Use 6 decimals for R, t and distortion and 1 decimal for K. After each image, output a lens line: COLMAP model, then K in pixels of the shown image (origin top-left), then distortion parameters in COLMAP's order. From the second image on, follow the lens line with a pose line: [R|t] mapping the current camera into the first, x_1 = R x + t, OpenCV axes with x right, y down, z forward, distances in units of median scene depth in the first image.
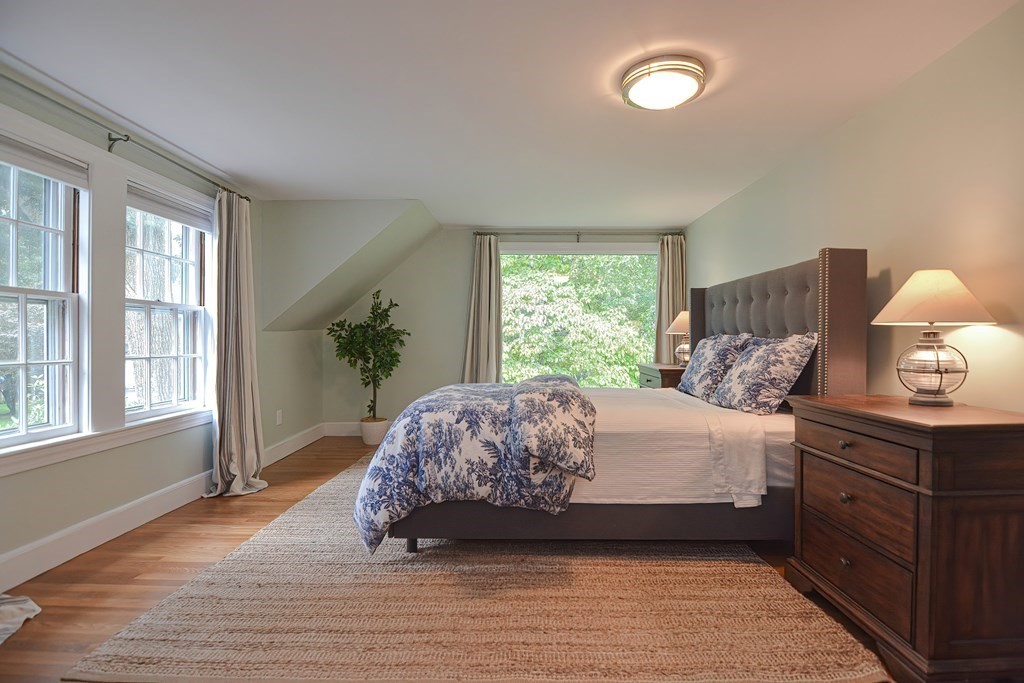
lens RADIAL K [[505.1, 0, 515.0], [0, 505.1, 344.9], [0, 0, 1]] dist [-0.004615, -0.010682]
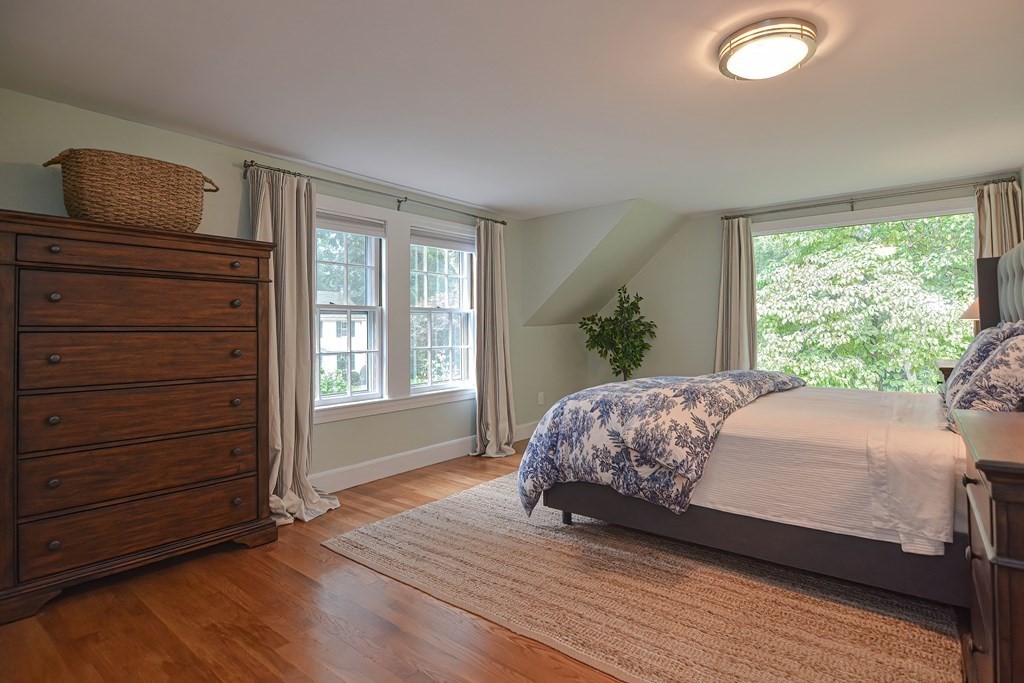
lens RADIAL K [[505.1, 0, 509.4], [0, 505.1, 317.0], [0, 0, 1]] dist [-0.004615, -0.010682]
pose [[0.792176, -0.029100, -0.609599, 0.383034], [0.009427, 0.999327, -0.035454, -0.012072], [0.610220, 0.022340, 0.791917, 0.017049]]
